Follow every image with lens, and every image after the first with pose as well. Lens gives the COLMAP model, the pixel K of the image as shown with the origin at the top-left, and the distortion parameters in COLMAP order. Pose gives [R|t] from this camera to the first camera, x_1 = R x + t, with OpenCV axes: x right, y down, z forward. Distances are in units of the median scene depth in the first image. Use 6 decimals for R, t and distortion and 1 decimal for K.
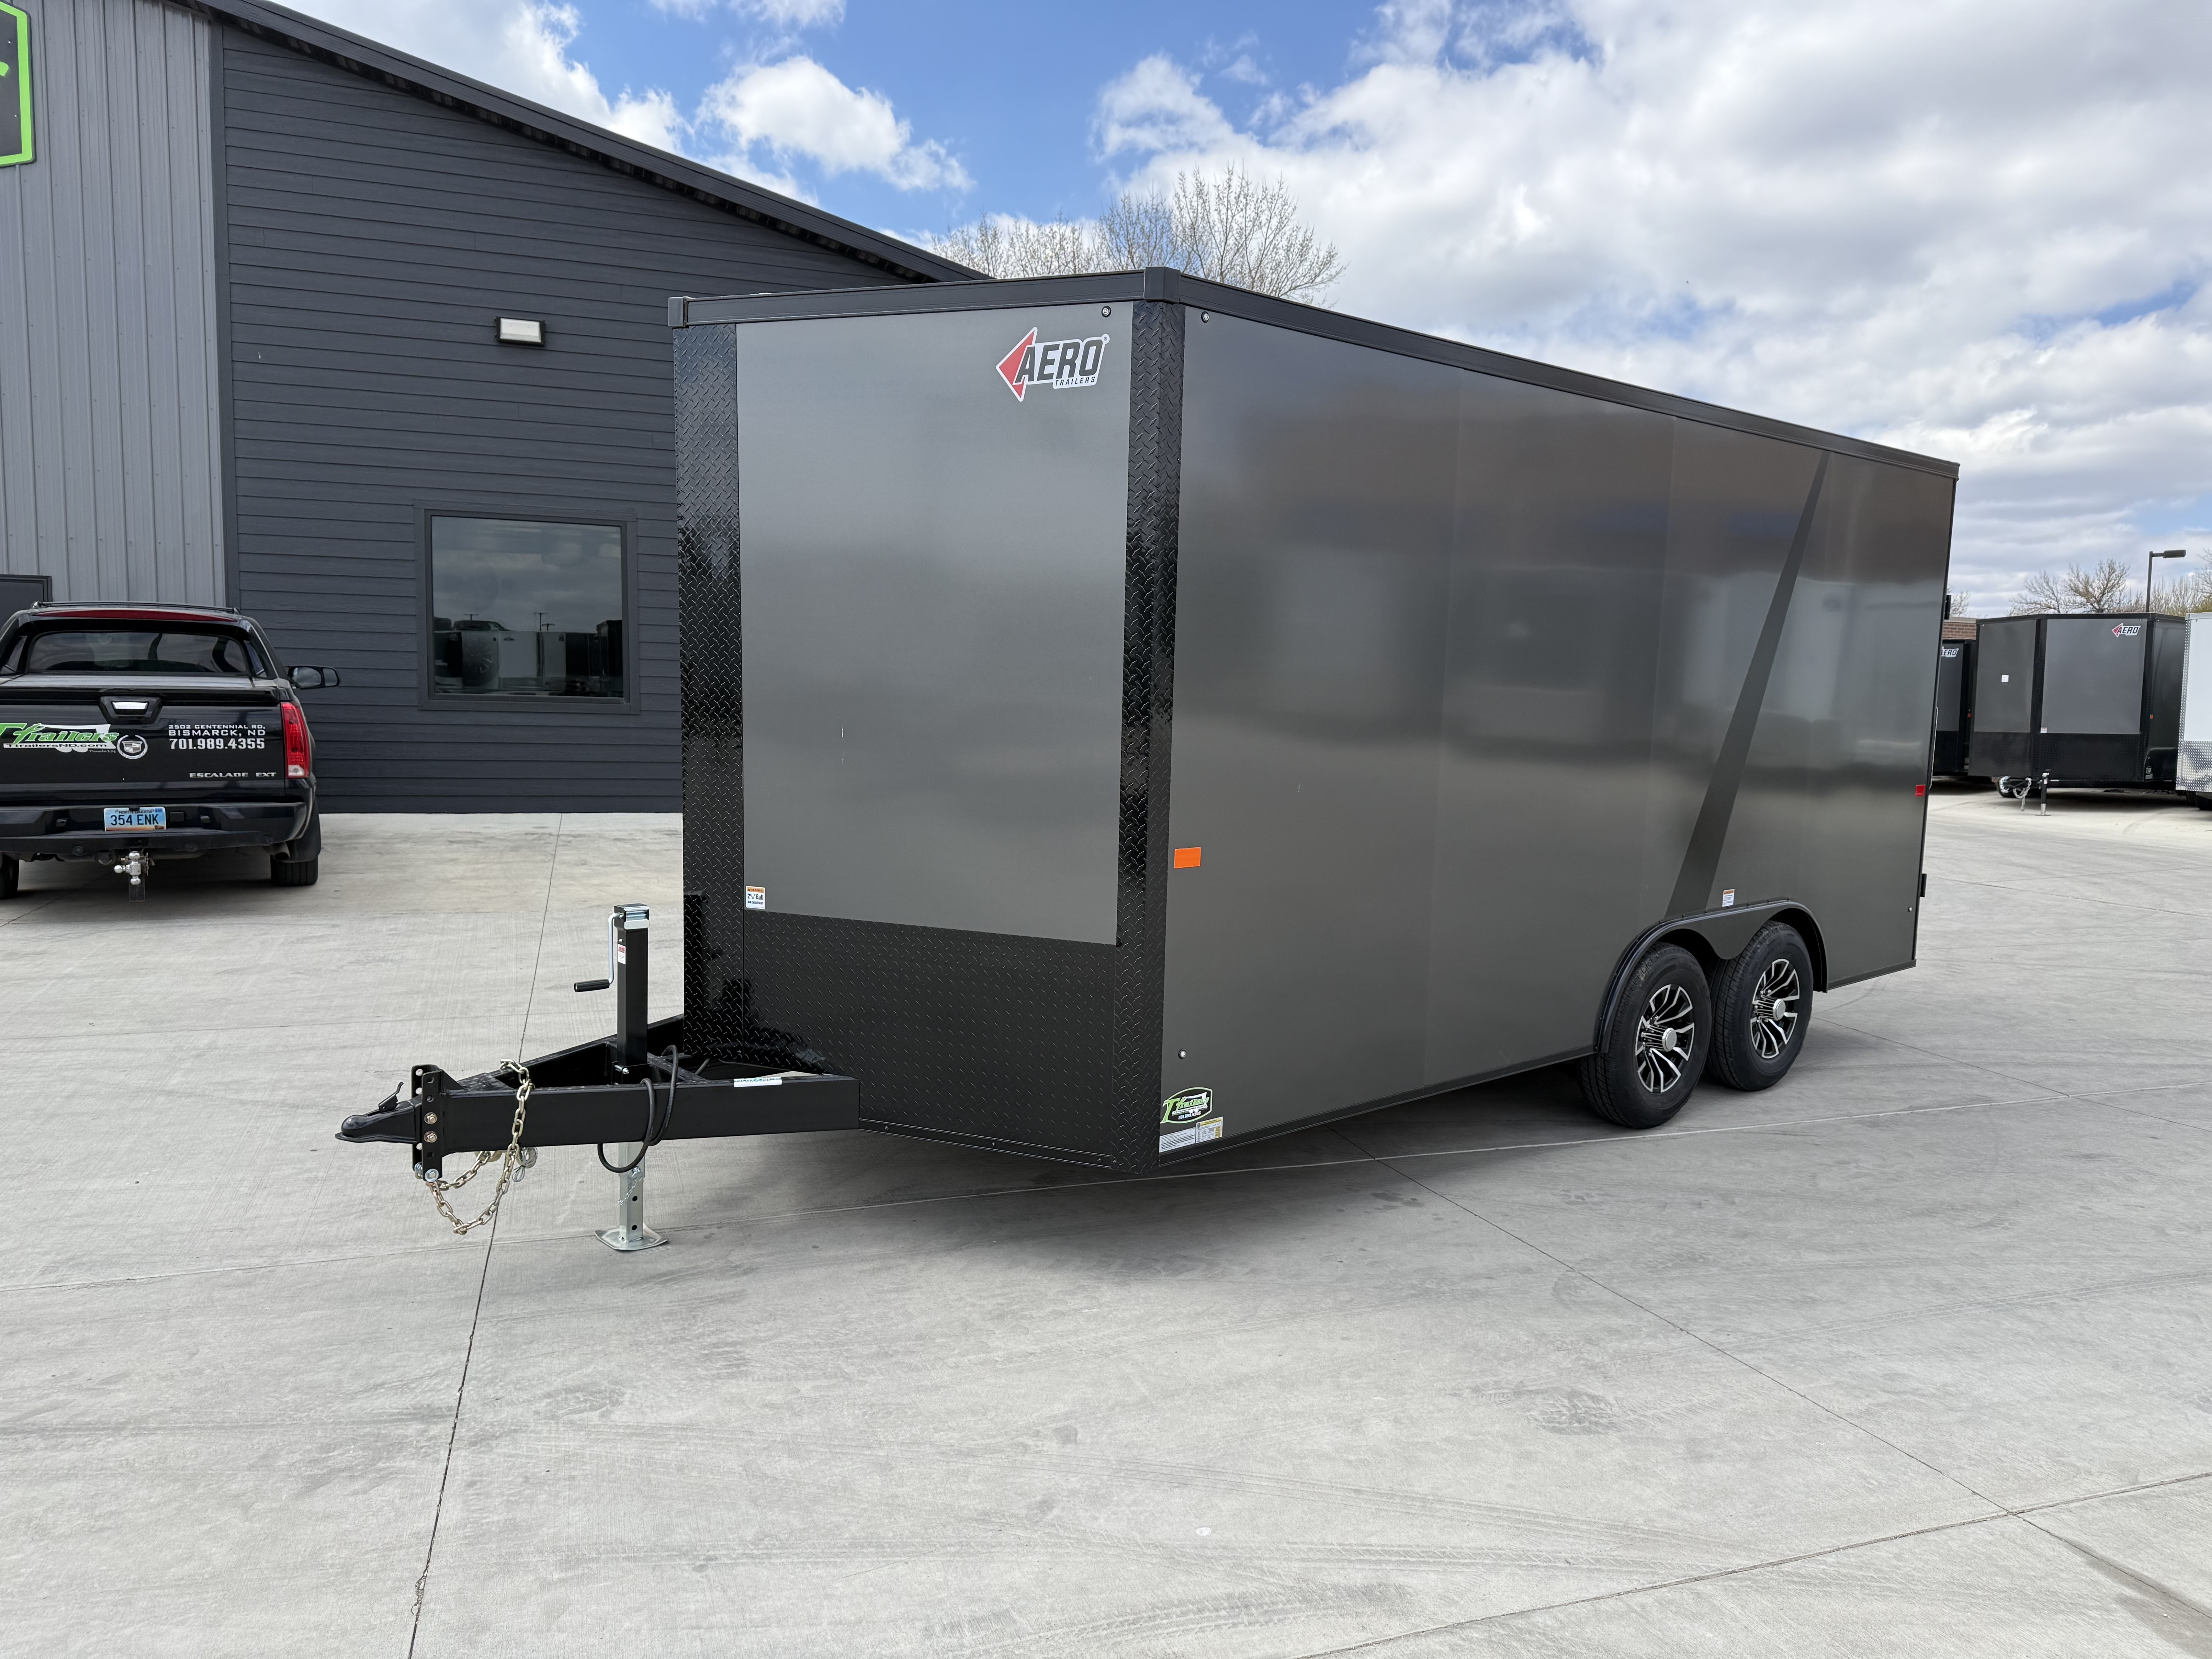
lens RADIAL K [[1568.6, 0, 1115.0], [0, 1568.6, 824.2], [0, 0, 1]] dist [0.038293, -0.046075]
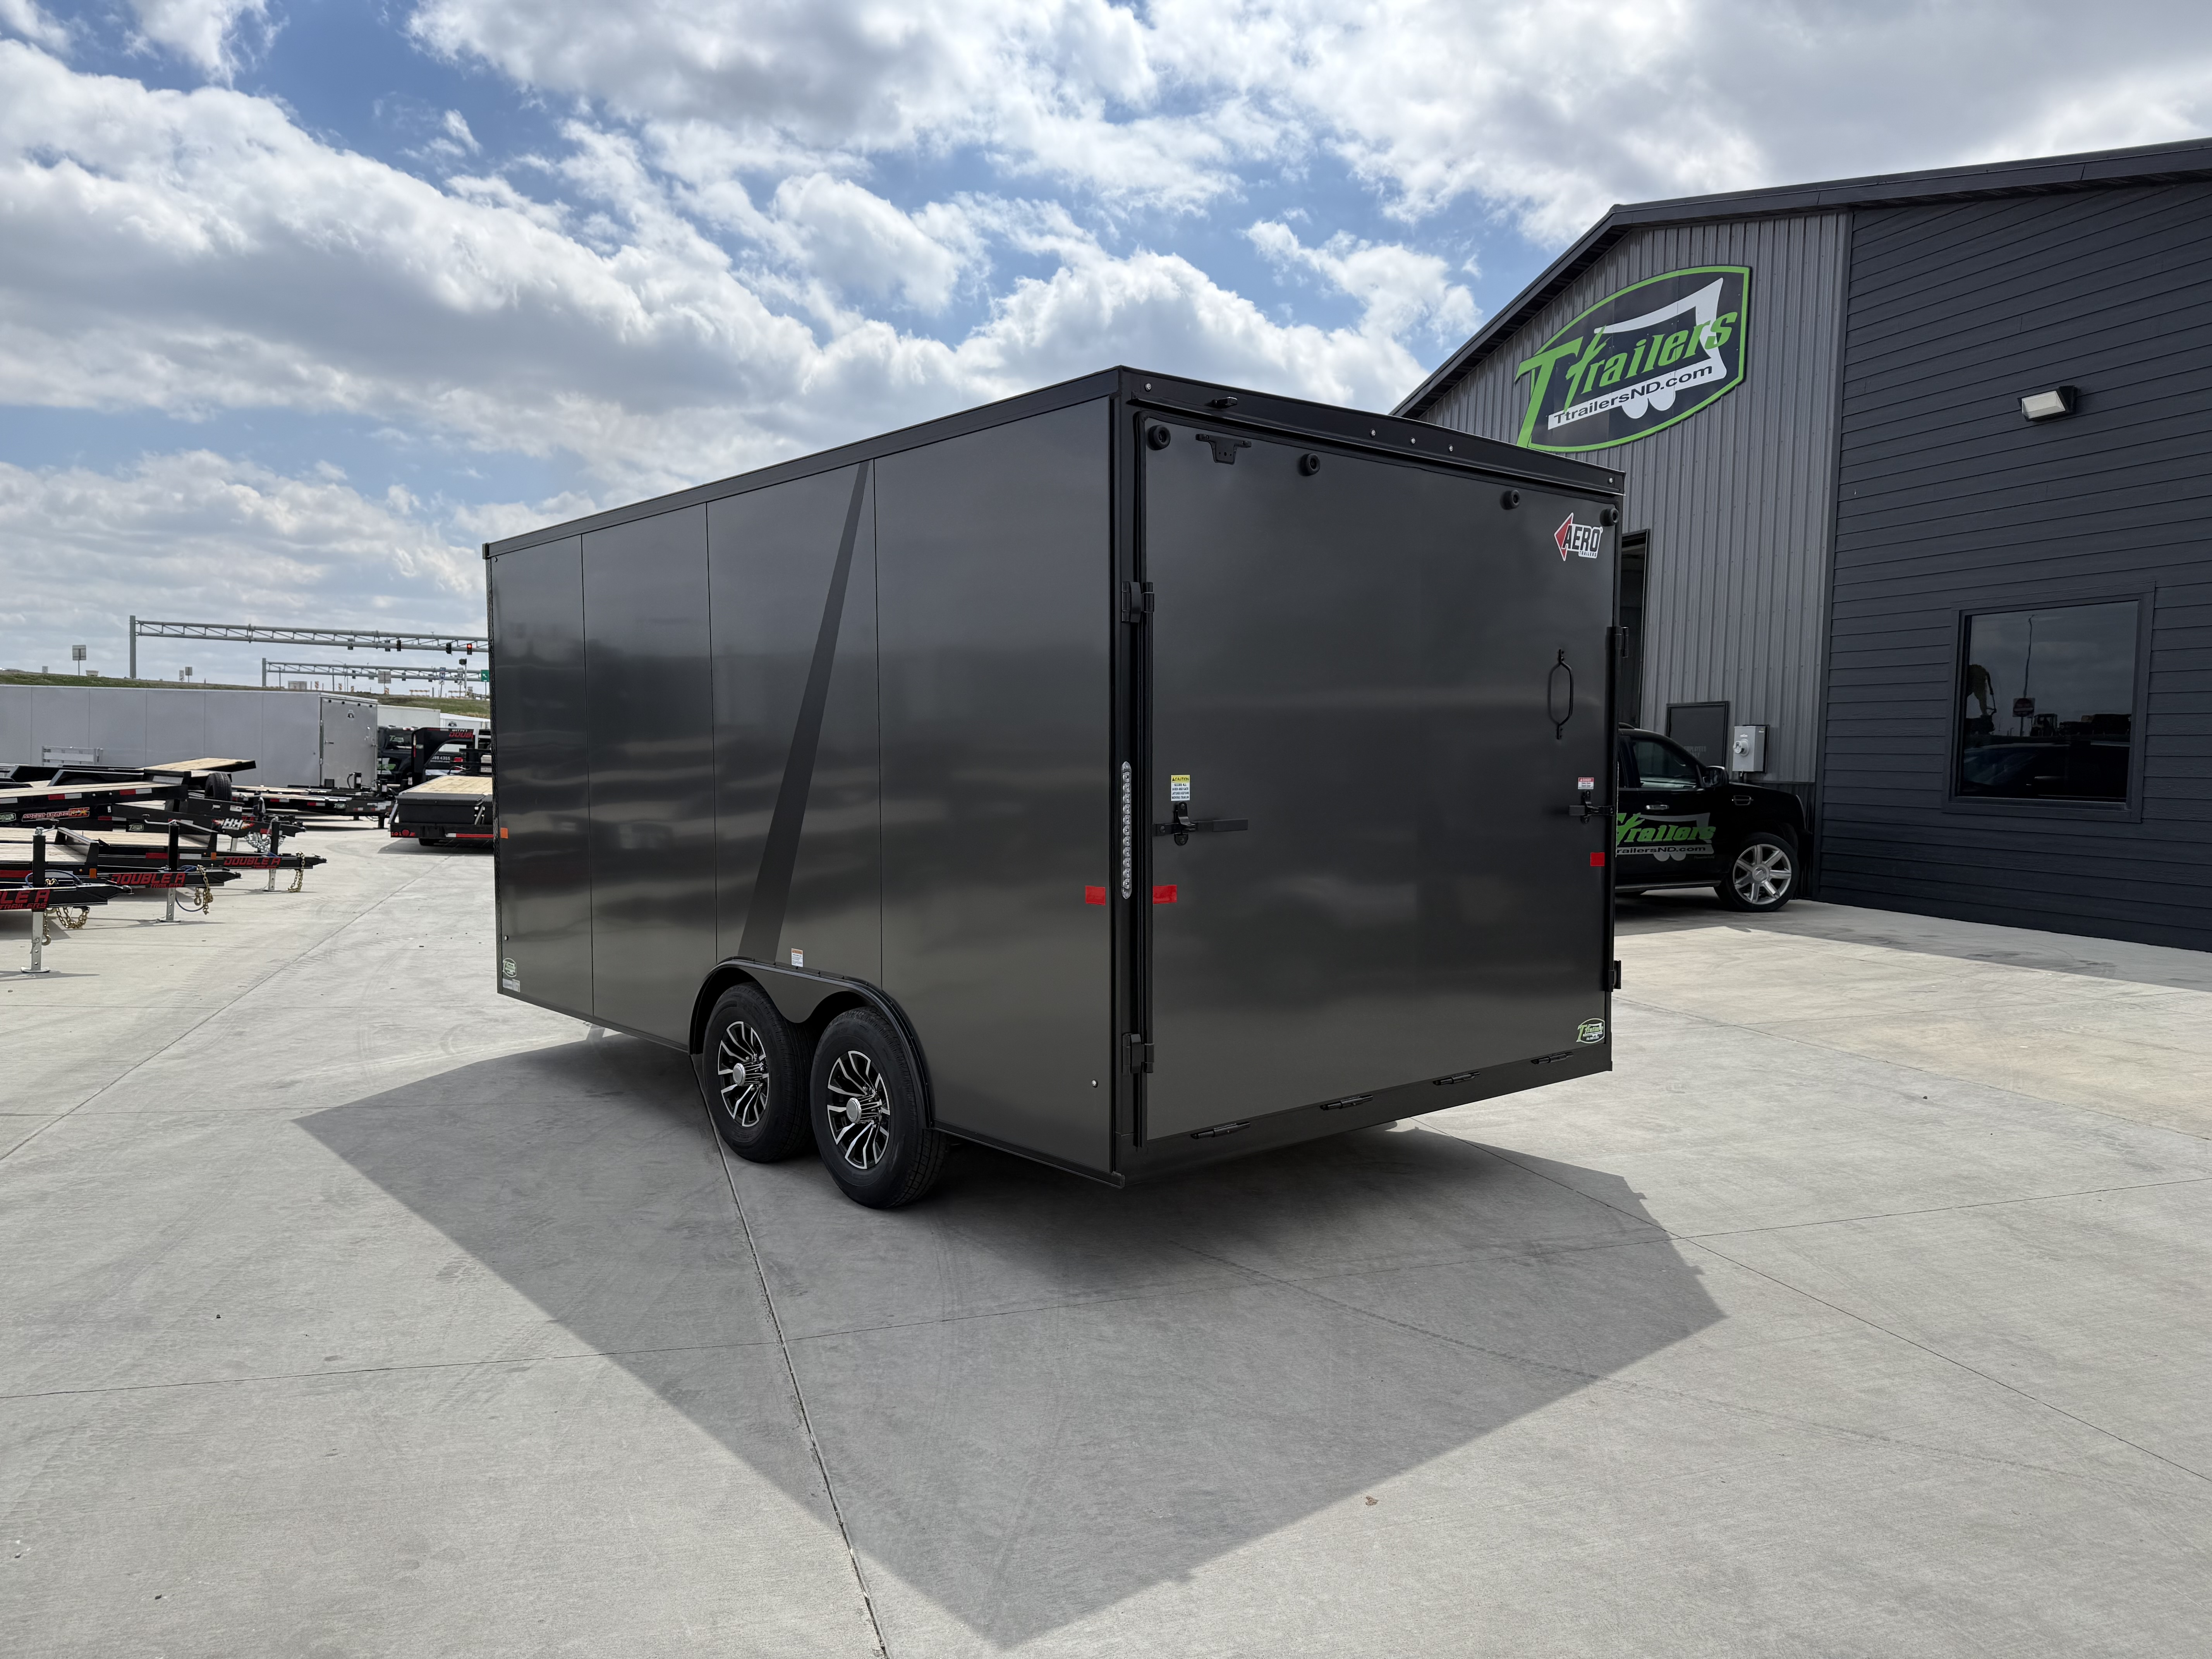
lens RADIAL K [[1568.6, 0, 1117.4], [0, 1568.6, 828.3], [0, 0, 1]] dist [0.038293, -0.046075]
pose [[0.000217, 0.019650, -0.999807, 1.826323], [-0.103430, 0.994445, 0.019522, -0.095667], [0.994637, 0.103406, 0.002249, 1.613451]]
